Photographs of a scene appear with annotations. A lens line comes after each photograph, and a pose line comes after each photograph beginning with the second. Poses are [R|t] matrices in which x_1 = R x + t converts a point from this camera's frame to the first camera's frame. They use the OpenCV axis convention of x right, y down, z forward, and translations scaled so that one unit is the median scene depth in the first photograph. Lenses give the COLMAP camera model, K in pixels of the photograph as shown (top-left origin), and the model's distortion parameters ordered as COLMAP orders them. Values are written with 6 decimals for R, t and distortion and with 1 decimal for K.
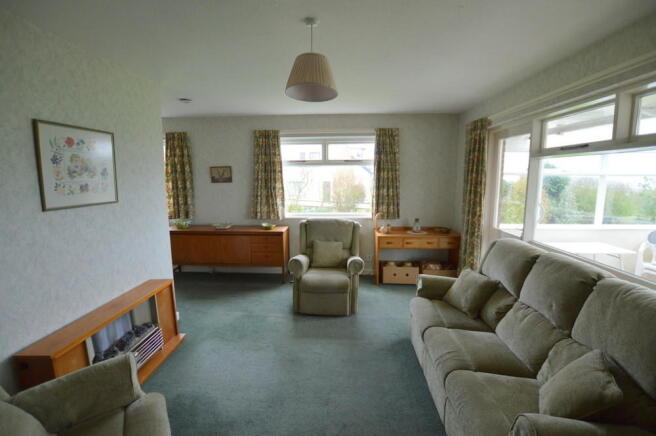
lens RADIAL K [[299.3, 0, 323.9], [0, 299.3, 214.6], [0, 0, 1]] dist [-0.044278, 0.010478]
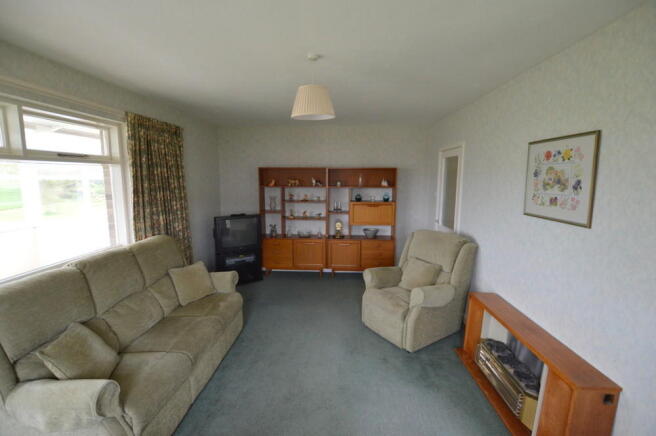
lens RADIAL K [[299.3, 0, 323.9], [0, 299.3, 214.6], [0, 0, 1]] dist [-0.044278, 0.010478]
pose [[-0.999310, -0.008388, -0.036192, -0.040522], [-0.017329, 0.966946, 0.254391, -0.287223], [0.032862, 0.254842, -0.966424, 1.966554]]
